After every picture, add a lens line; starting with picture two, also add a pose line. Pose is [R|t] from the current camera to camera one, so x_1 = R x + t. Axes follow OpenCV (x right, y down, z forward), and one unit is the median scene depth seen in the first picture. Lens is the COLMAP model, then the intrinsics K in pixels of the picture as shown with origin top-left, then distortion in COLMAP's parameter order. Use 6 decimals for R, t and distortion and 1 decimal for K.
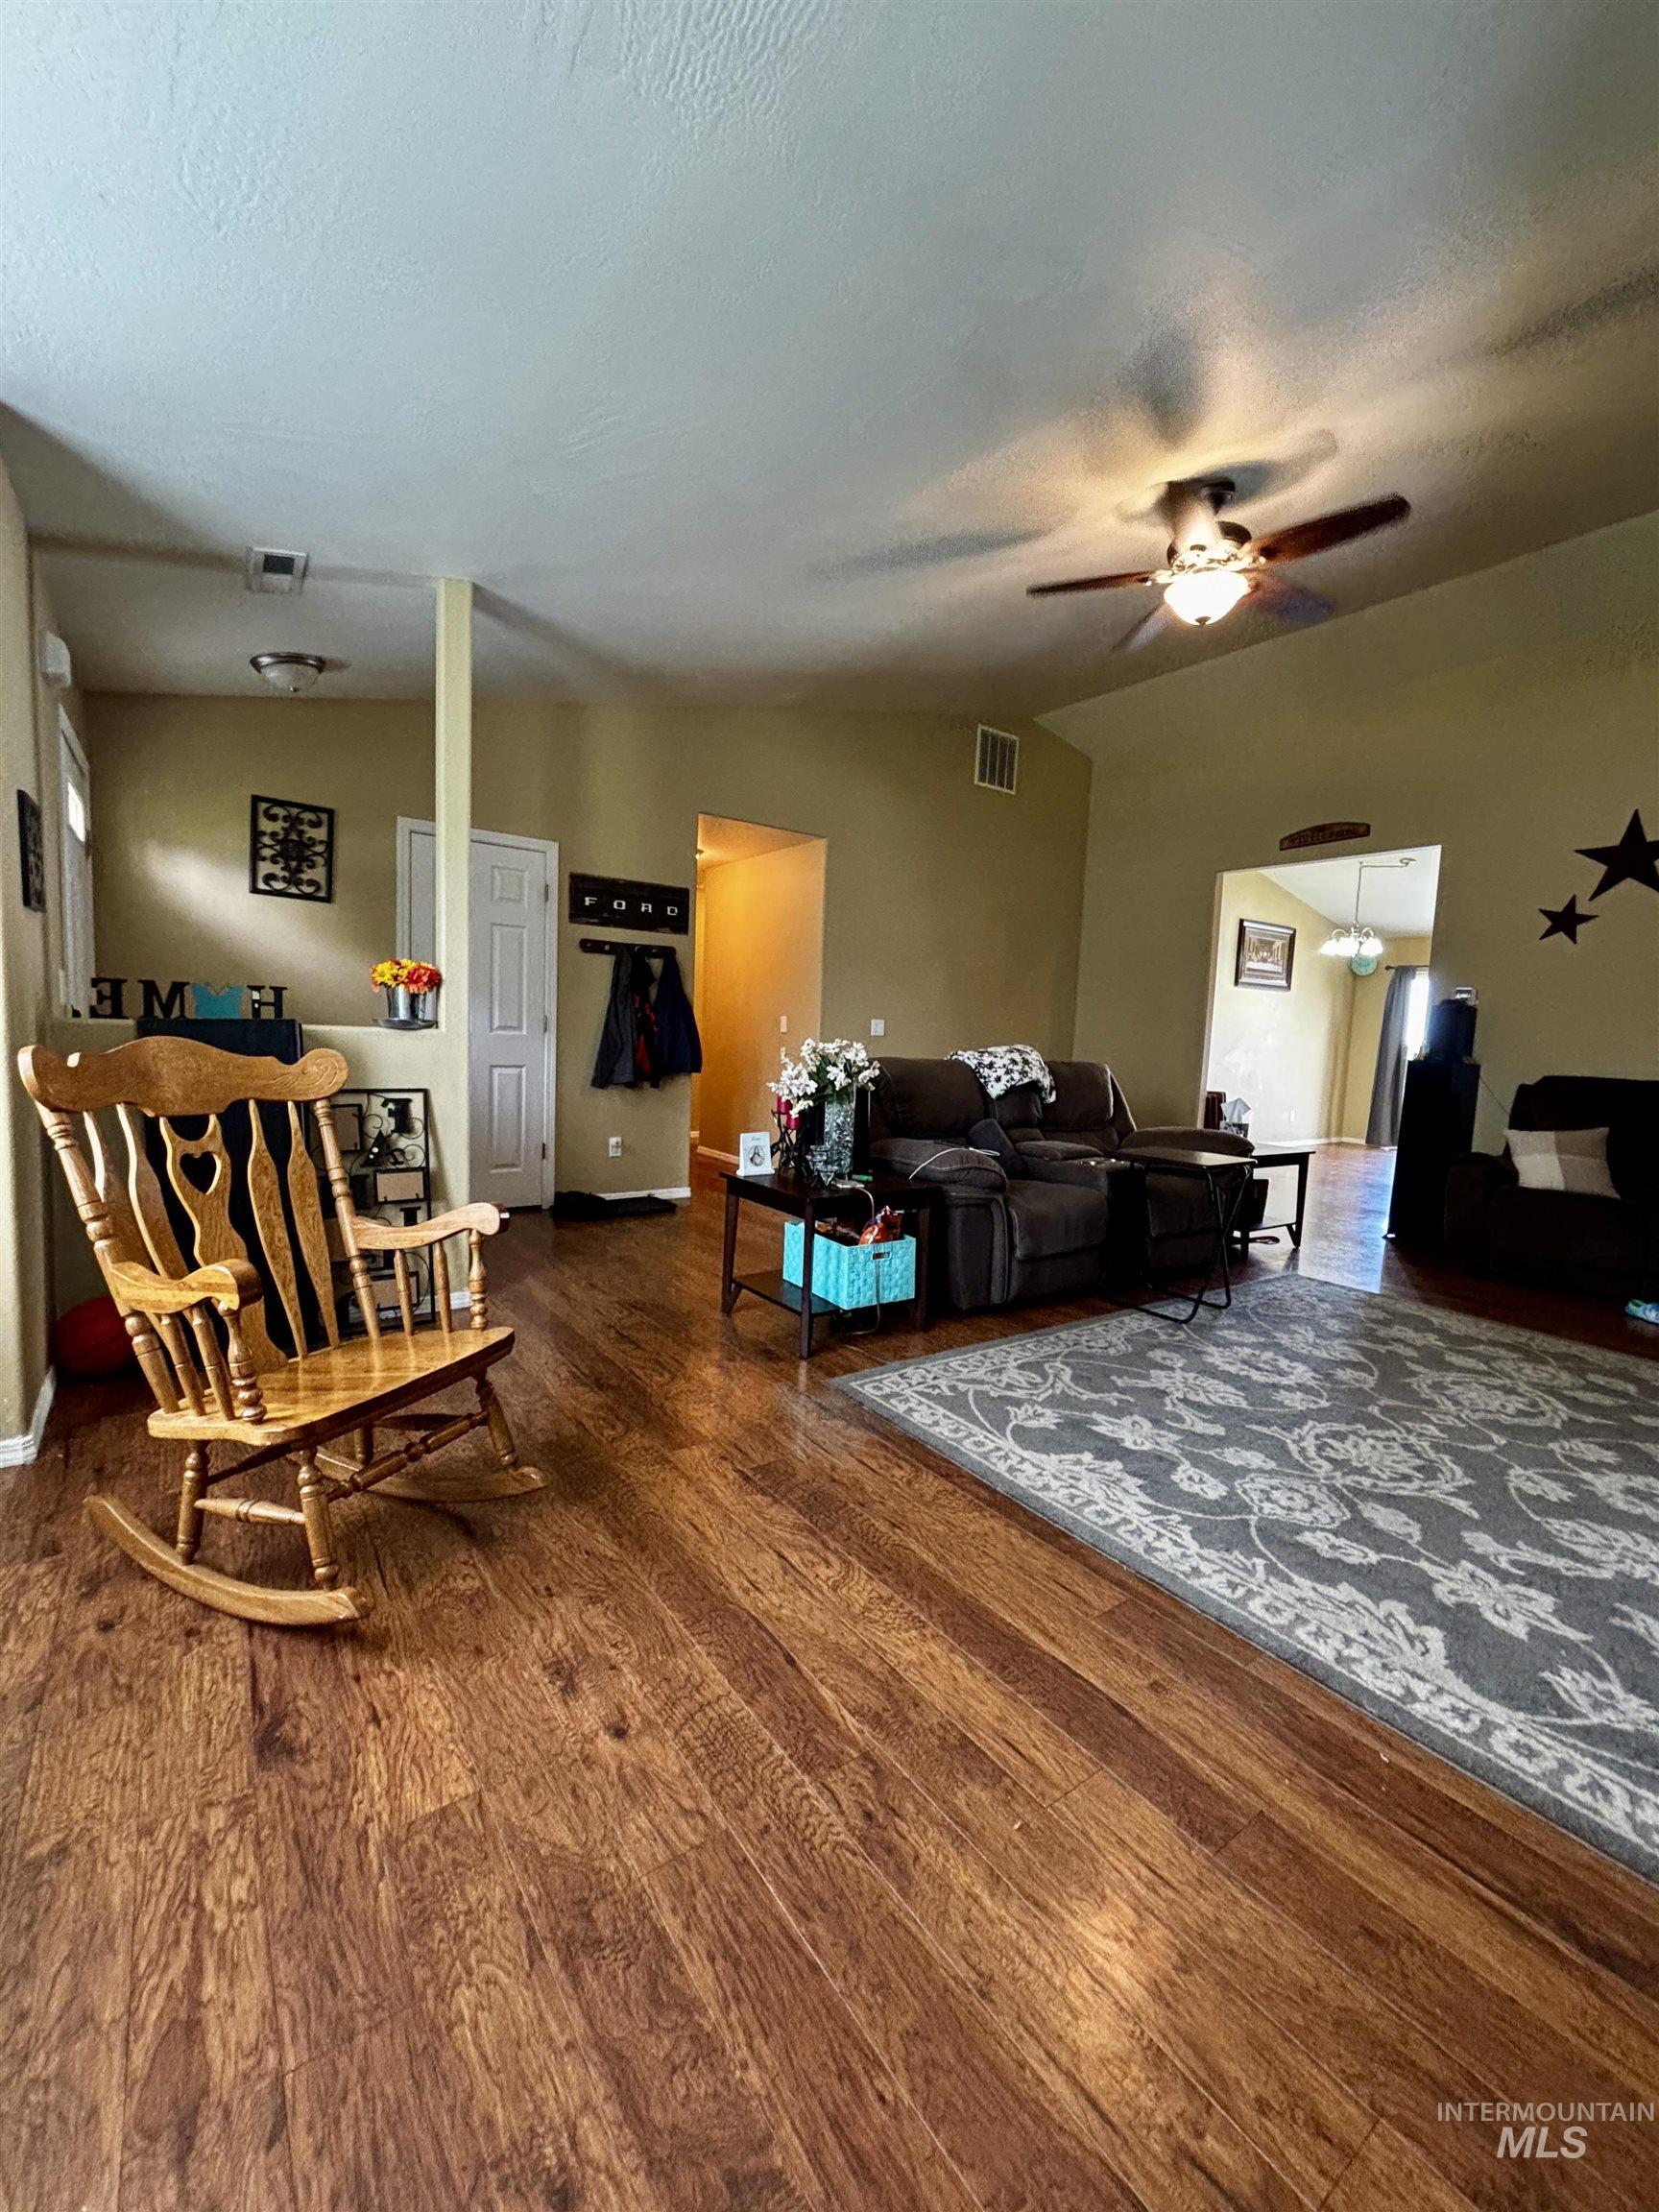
lens RADIAL K [[877.9, 0, 827.0], [0, 877.9, 1116.4], [0, 0, 1]] dist [0.000270, -0.000205]
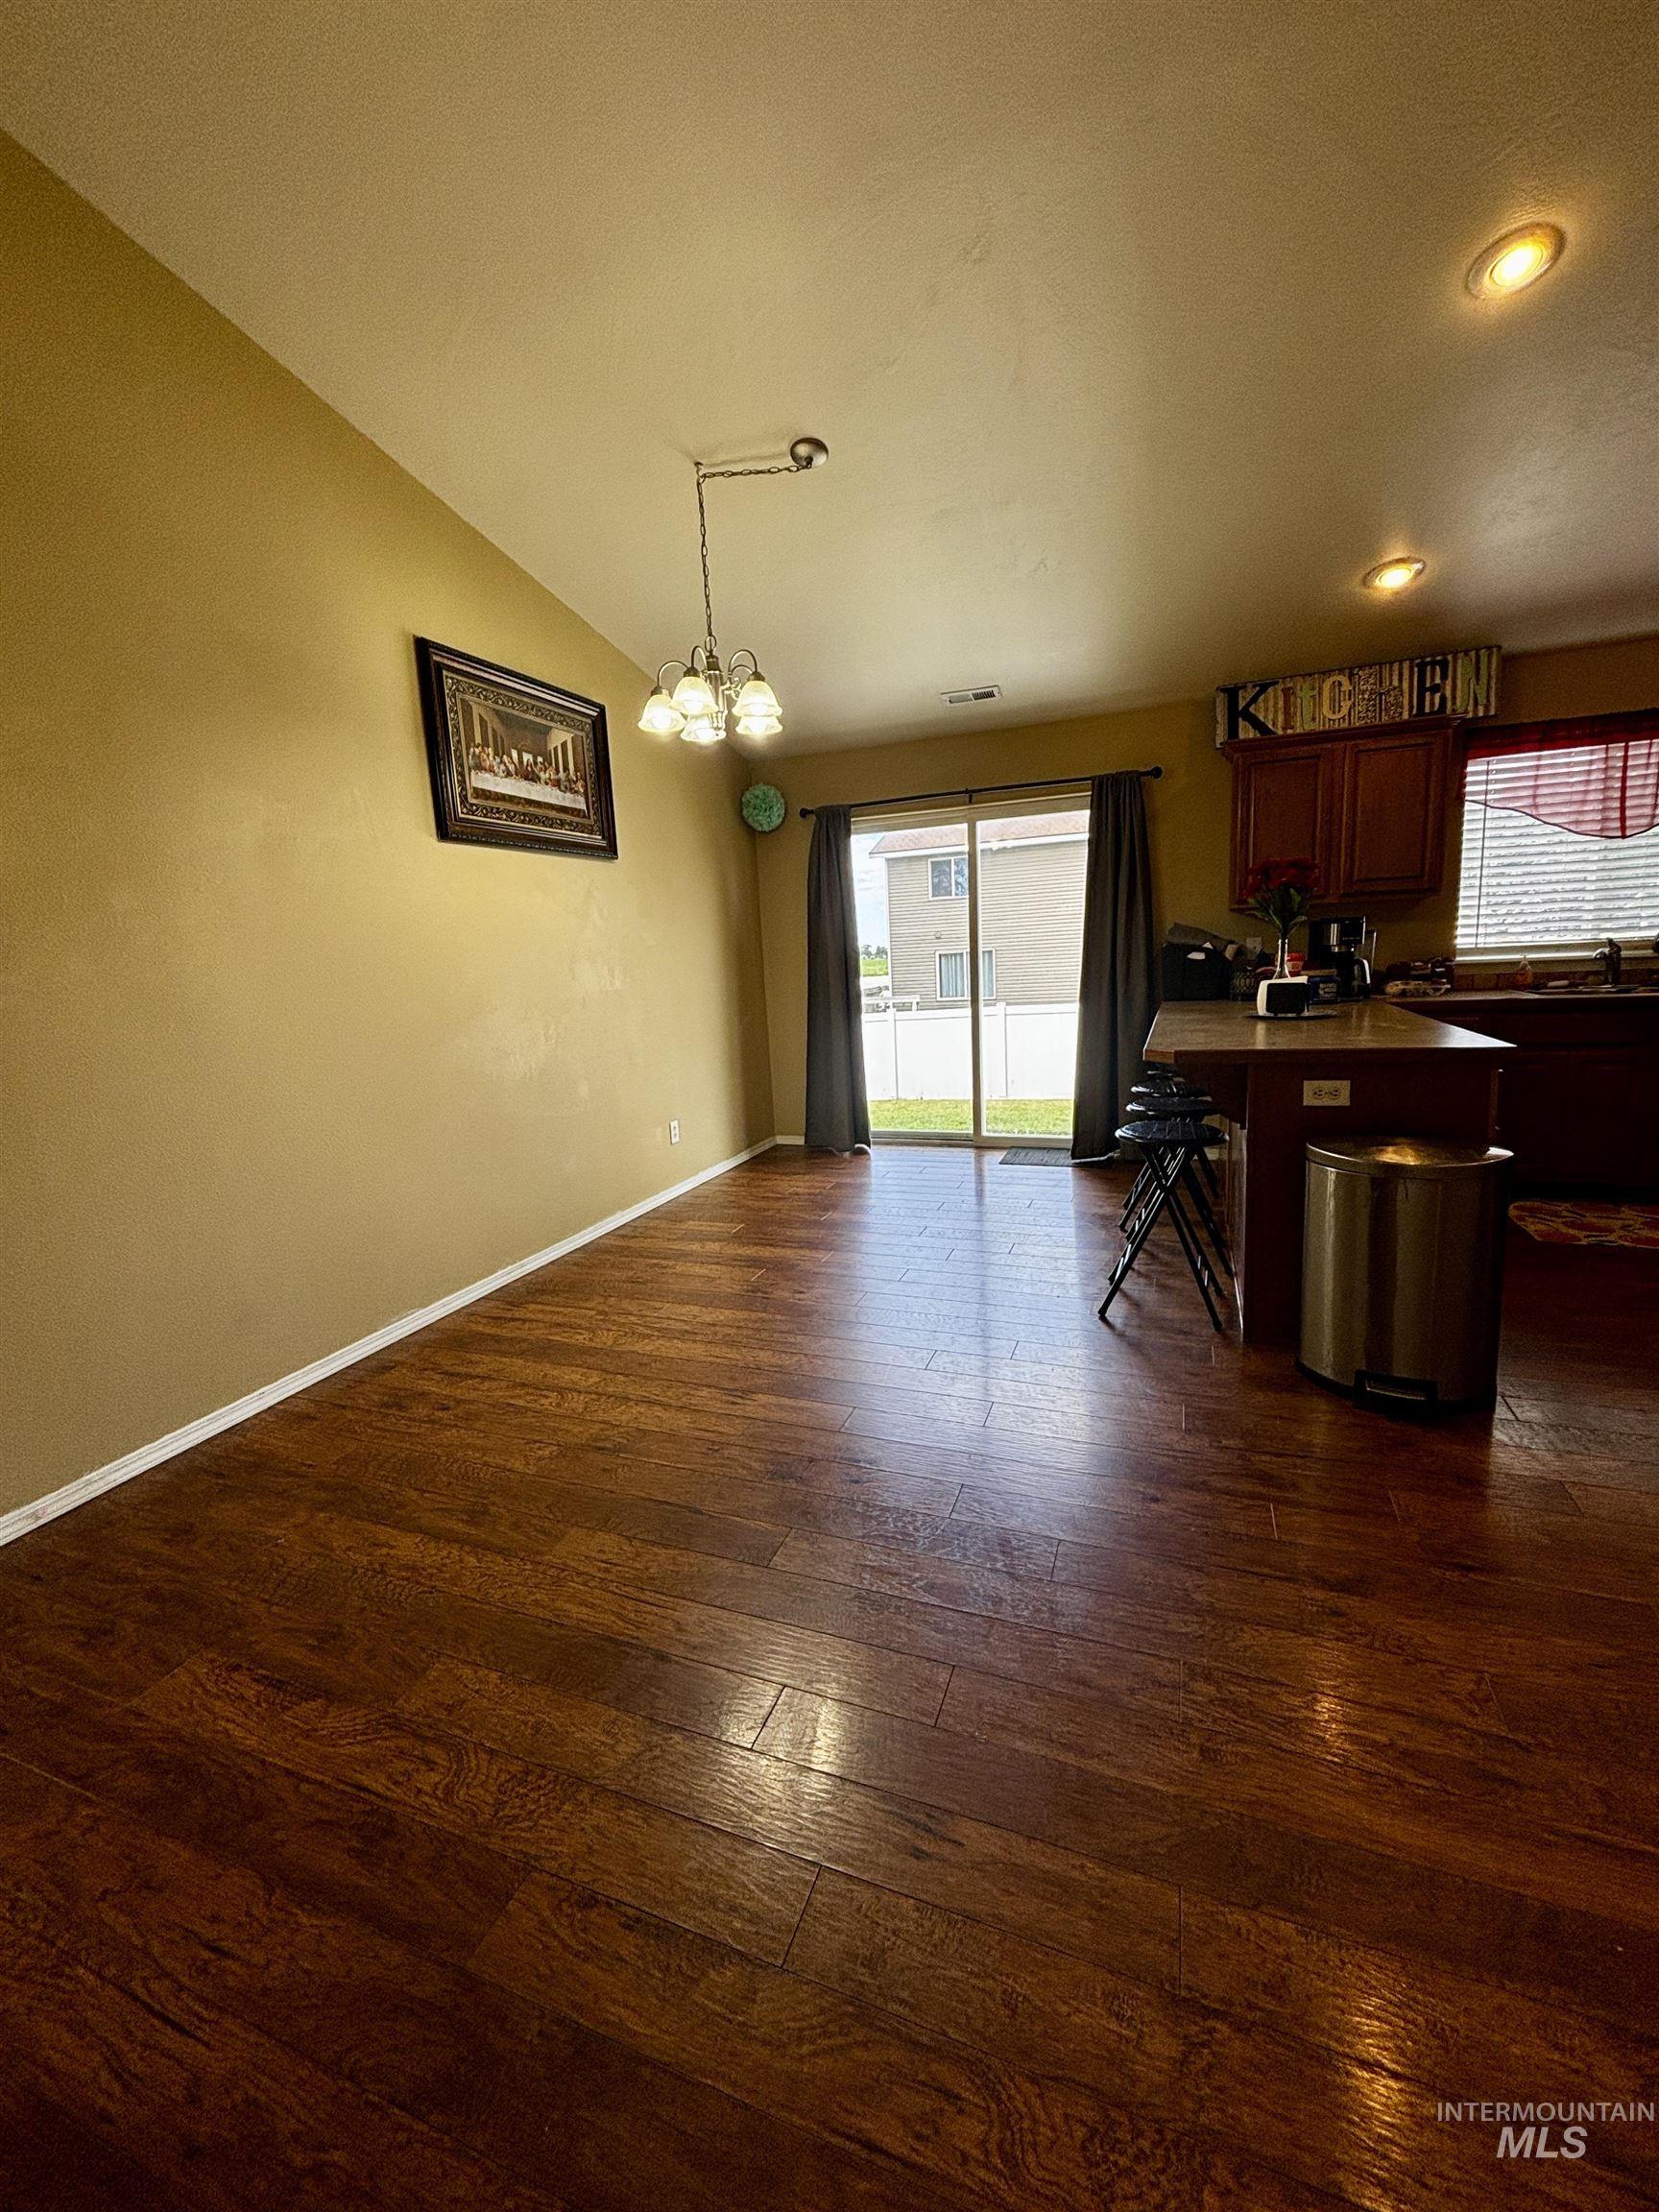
lens RADIAL K [[883.6, 0, 829.5], [0, 883.6, 1106.0], [0, 0, 1]] dist [0.000538, -0.000507]
pose [[0.833470, -0.180466, 0.522265, 0.657369], [0.140337, 0.983307, 0.115815, -0.106421], [-0.534447, -0.023235, 0.844882, 1.034064]]
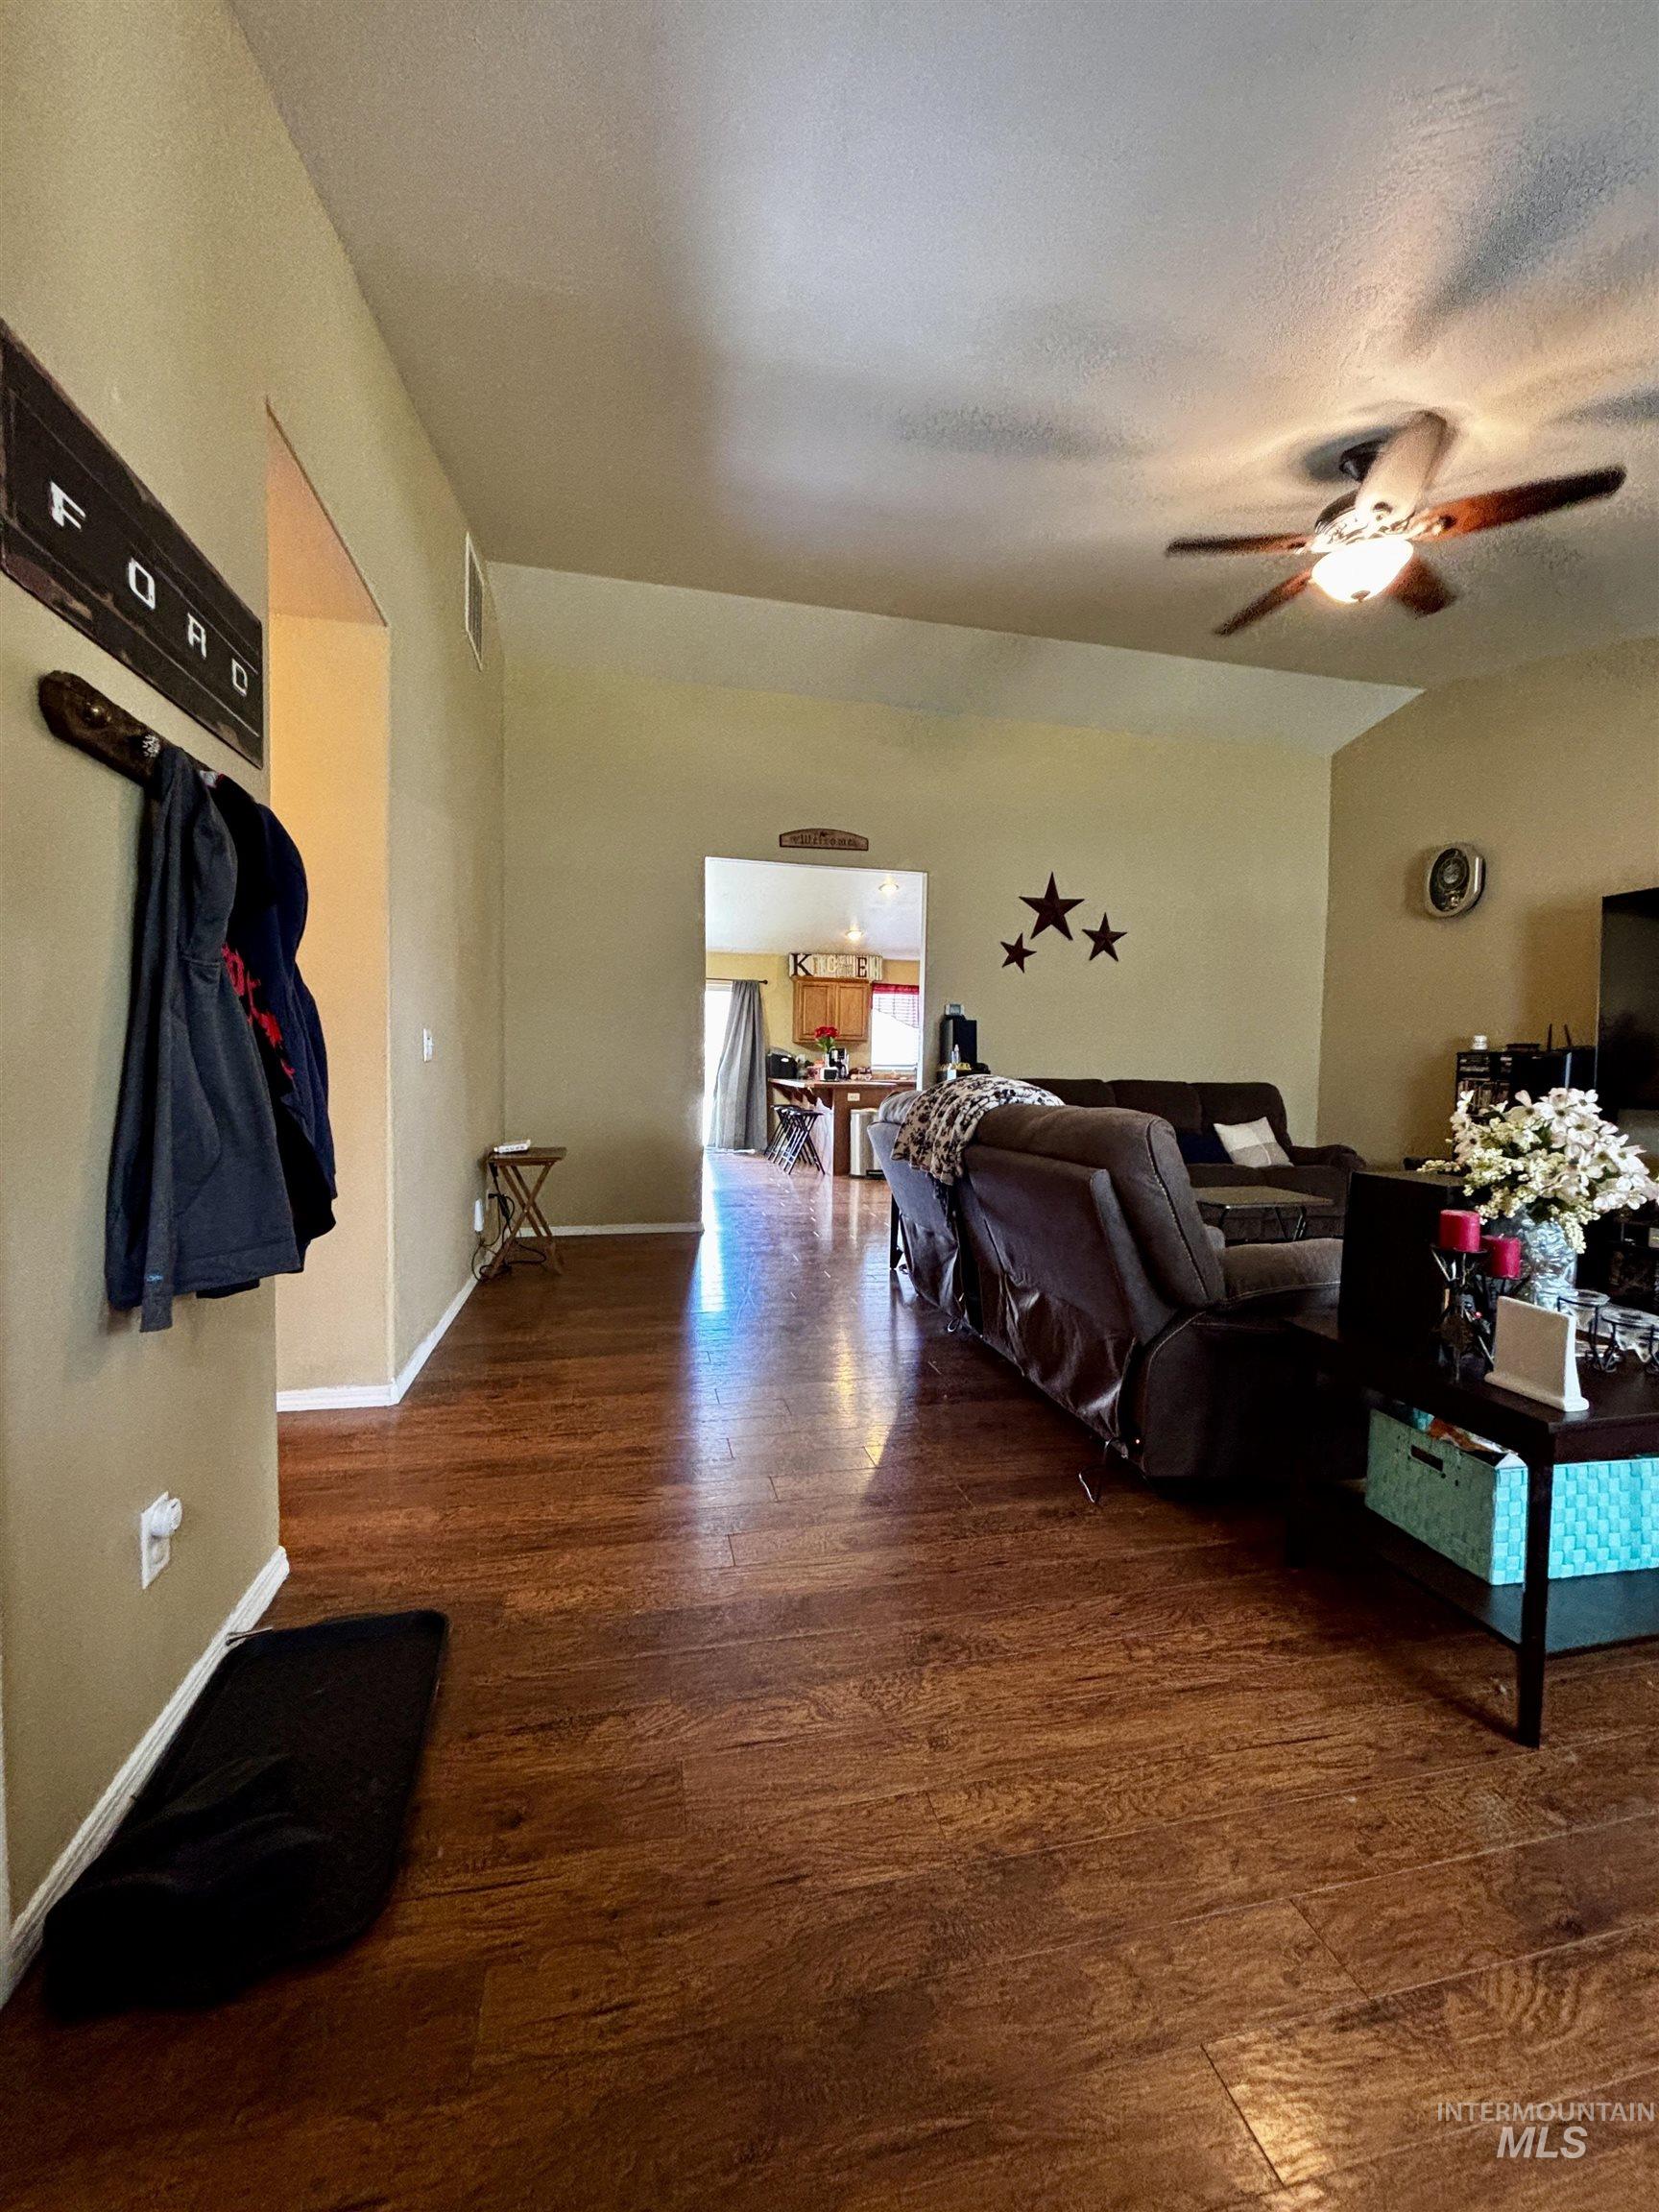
lens RADIAL K [[883.6, 0, 829.5], [0, 883.6, 1106.0], [0, 0, 1]] dist [0.000538, -0.000507]
pose [[0.386962, -0.079195, 0.918688, -0.381485], [0.089809, 0.994805, 0.047928, -0.083900], [-0.917711, 0.063960, 0.392065, 0.696166]]
